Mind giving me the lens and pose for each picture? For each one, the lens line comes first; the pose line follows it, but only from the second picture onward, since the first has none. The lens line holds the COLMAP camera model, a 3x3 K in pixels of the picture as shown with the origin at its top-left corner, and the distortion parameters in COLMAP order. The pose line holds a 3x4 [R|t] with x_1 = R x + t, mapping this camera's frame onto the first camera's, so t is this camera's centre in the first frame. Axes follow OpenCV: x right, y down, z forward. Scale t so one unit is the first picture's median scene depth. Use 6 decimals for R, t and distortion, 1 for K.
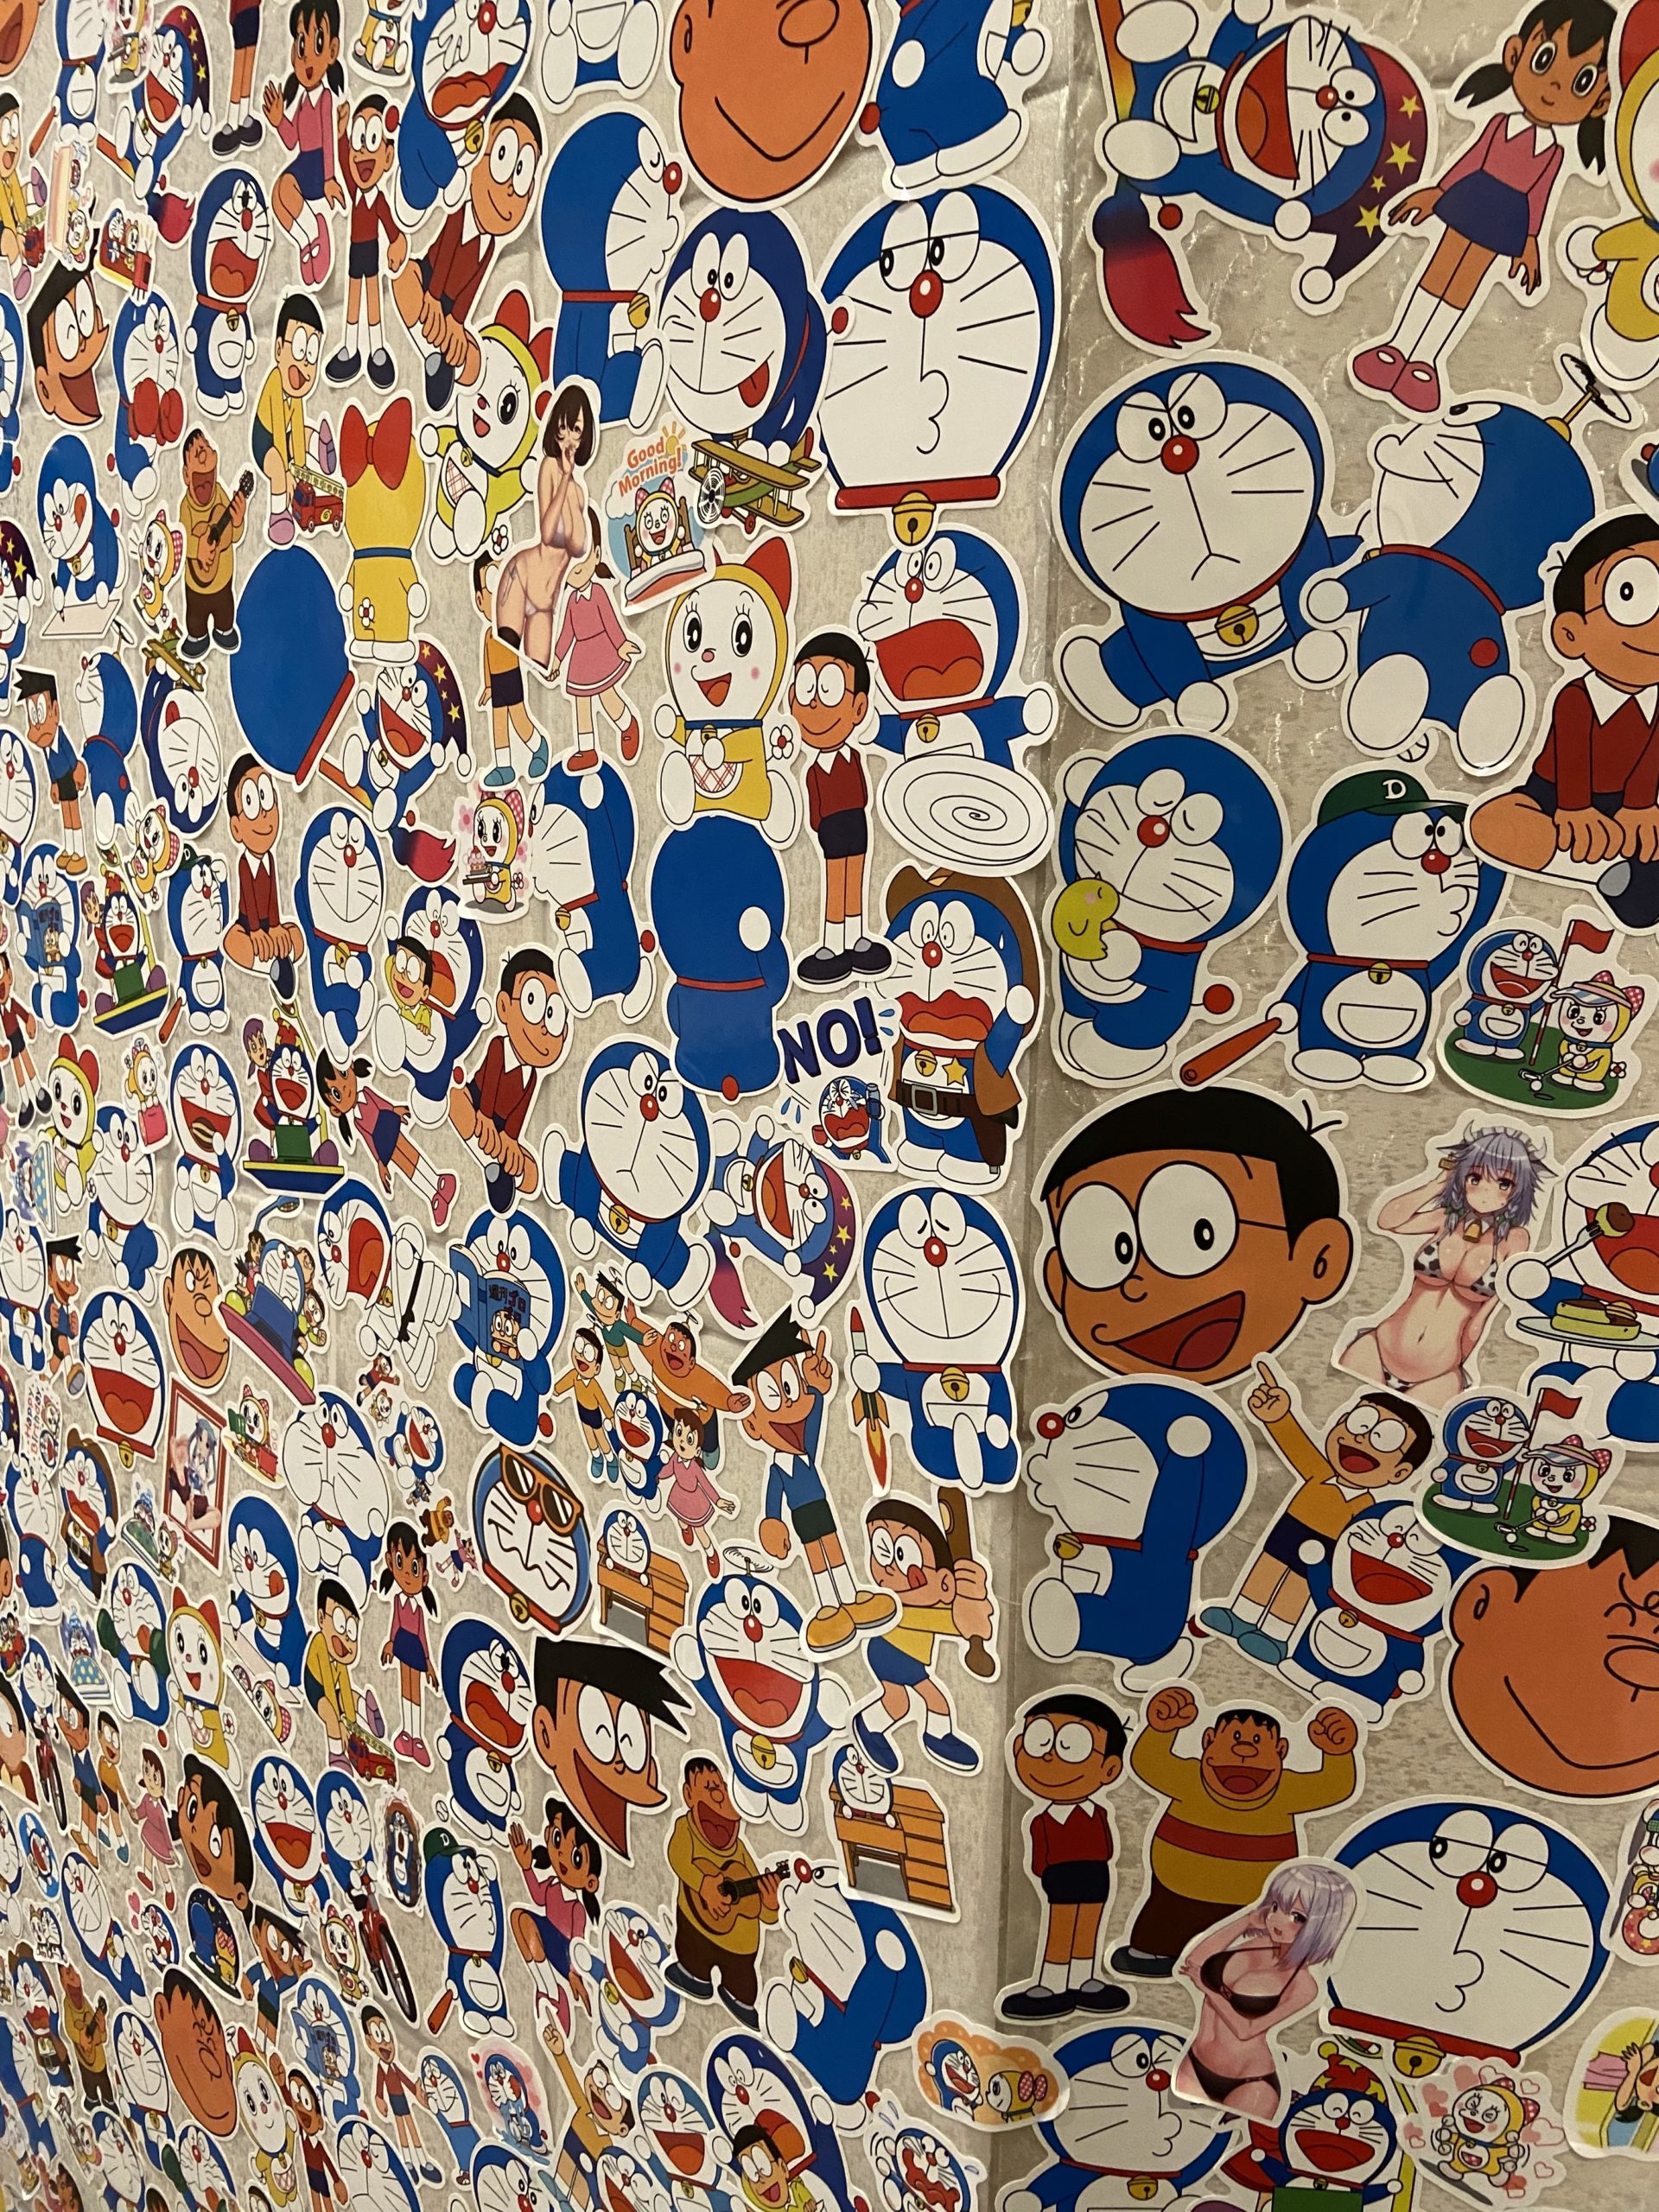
lens RADIAL K [[1655.1, 0, 874.5], [0, 1655.1, 1071.3], [0, 0, 1]] dist [0.127450, -0.162298]
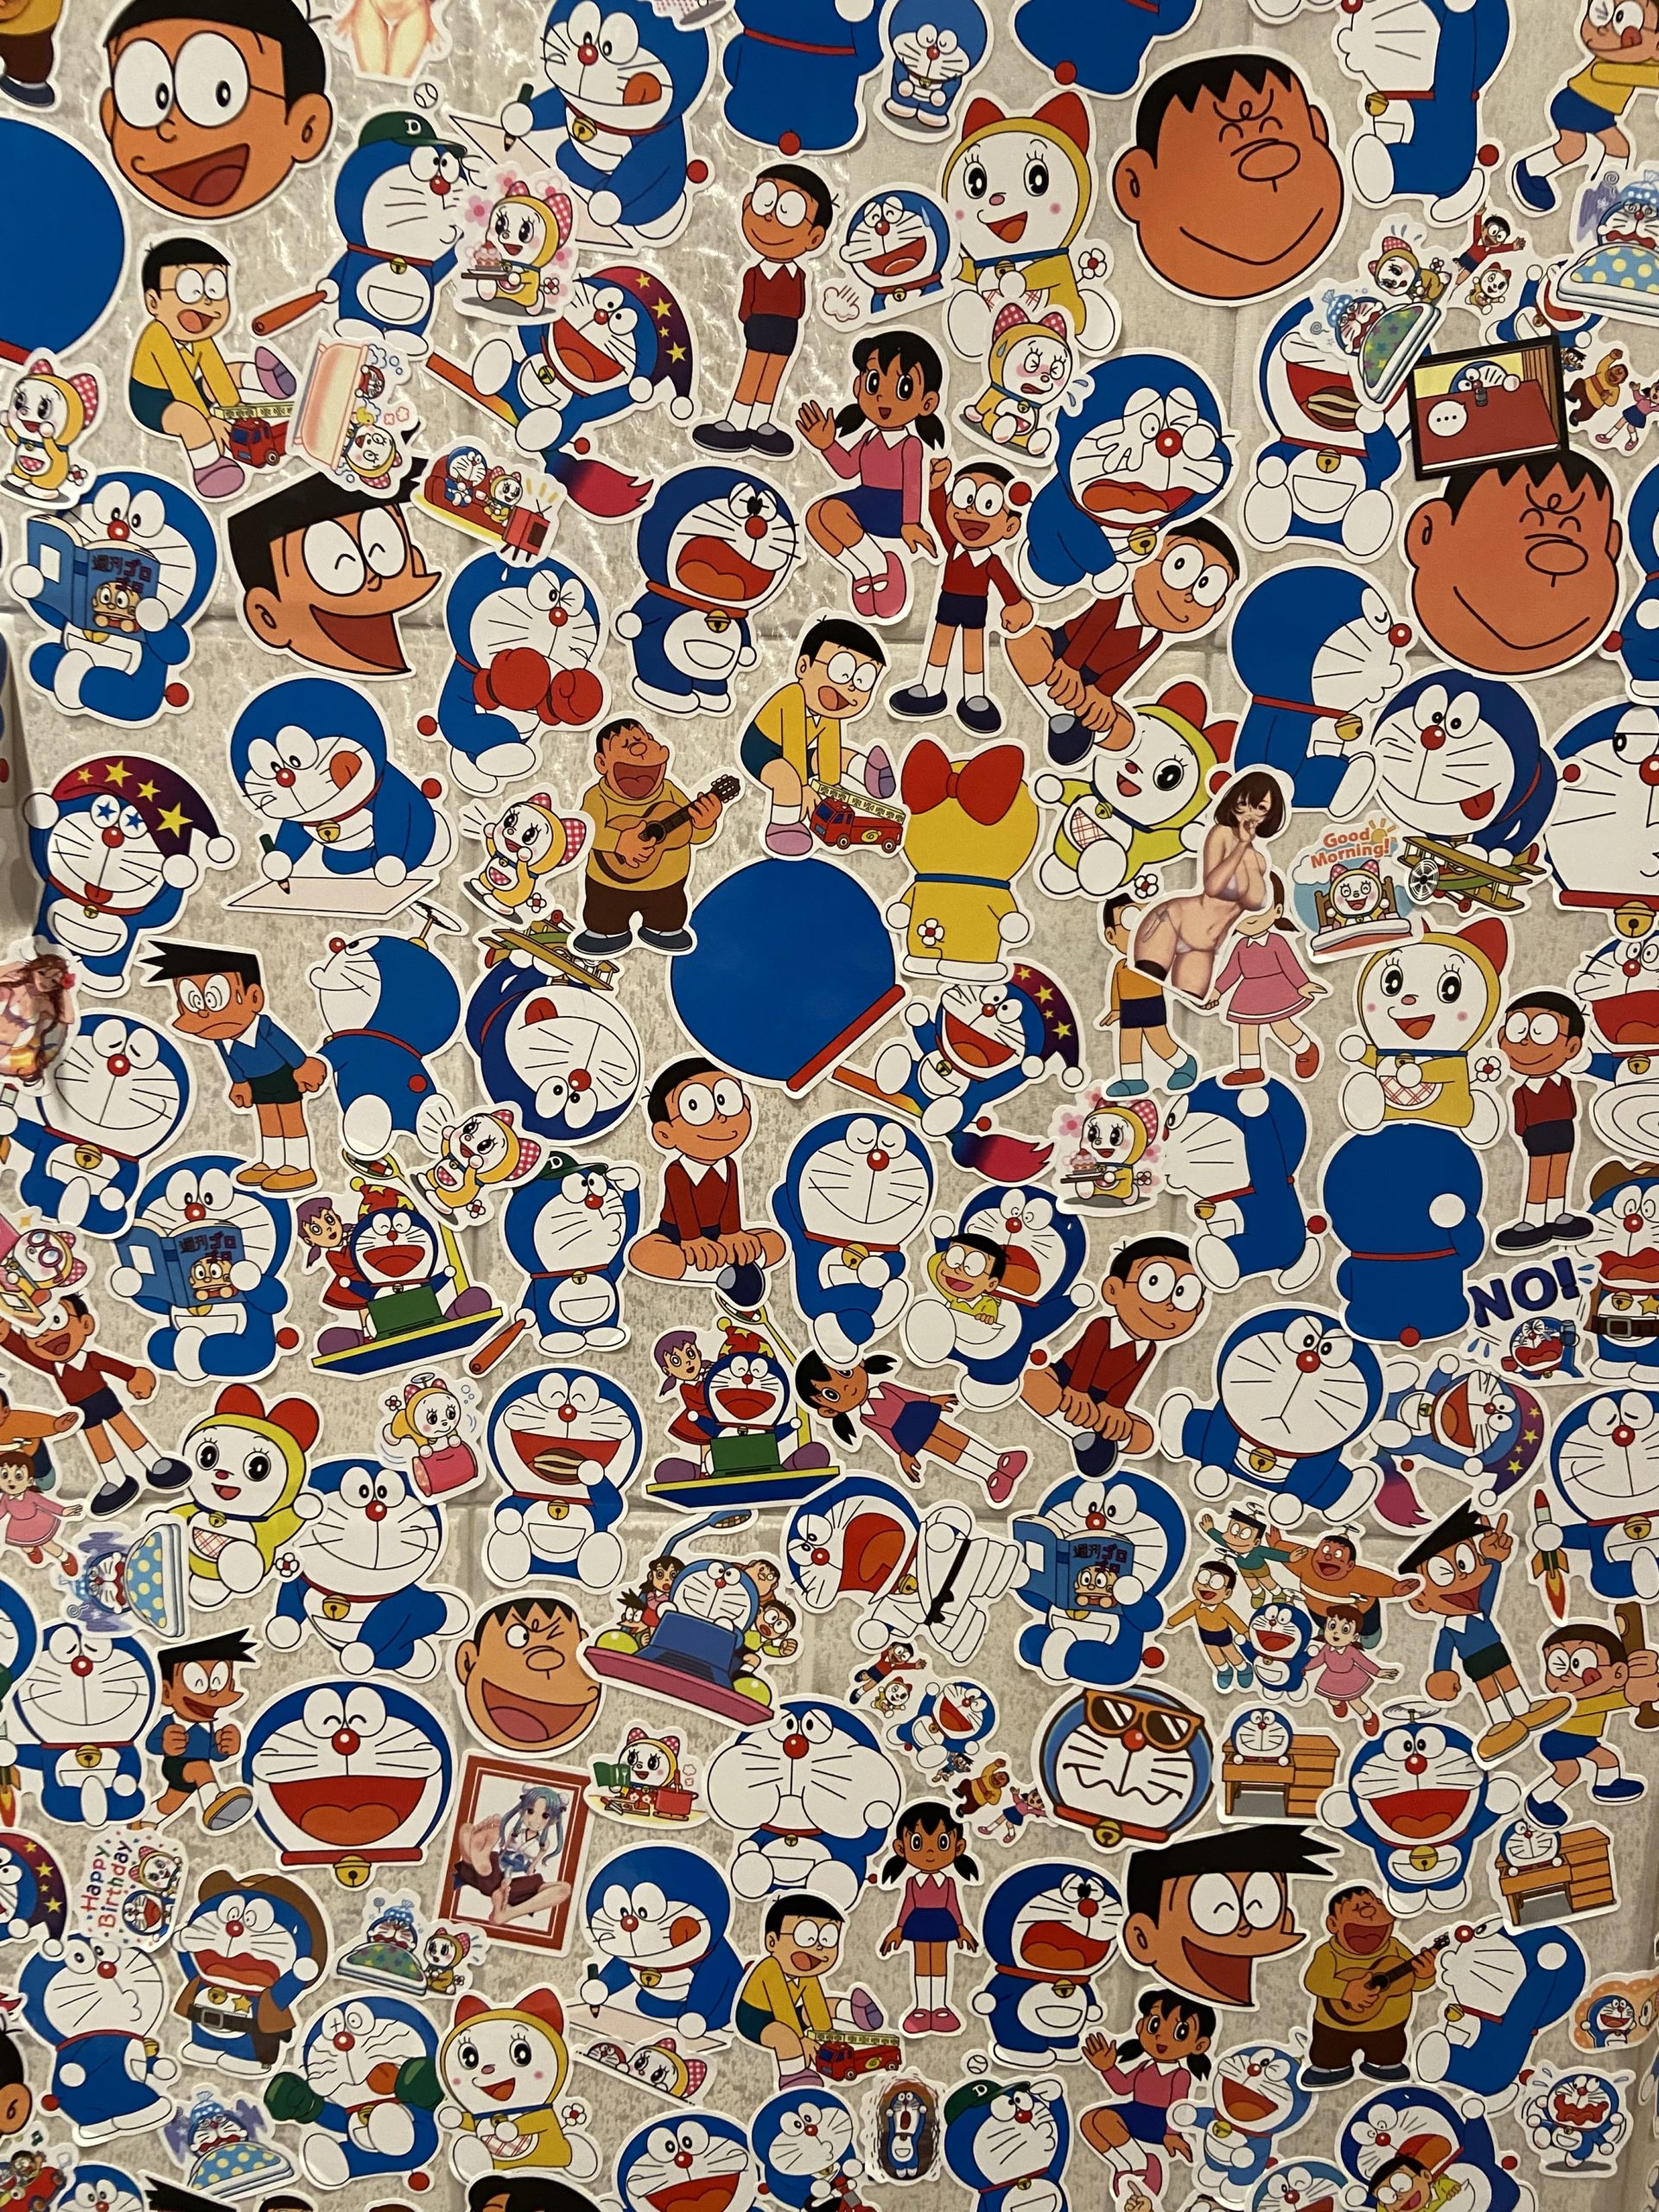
lens RADIAL K [[1655.1, 0, 874.5], [0, 1655.1, 1071.3], [0, 0, 1]] dist [0.127450, -0.162298]
pose [[0.763643, -0.088629, 0.639527, -1.079484], [0.093681, 0.995261, 0.026066, -0.236319], [-0.638806, 0.040006, 0.768327, 0.259367]]
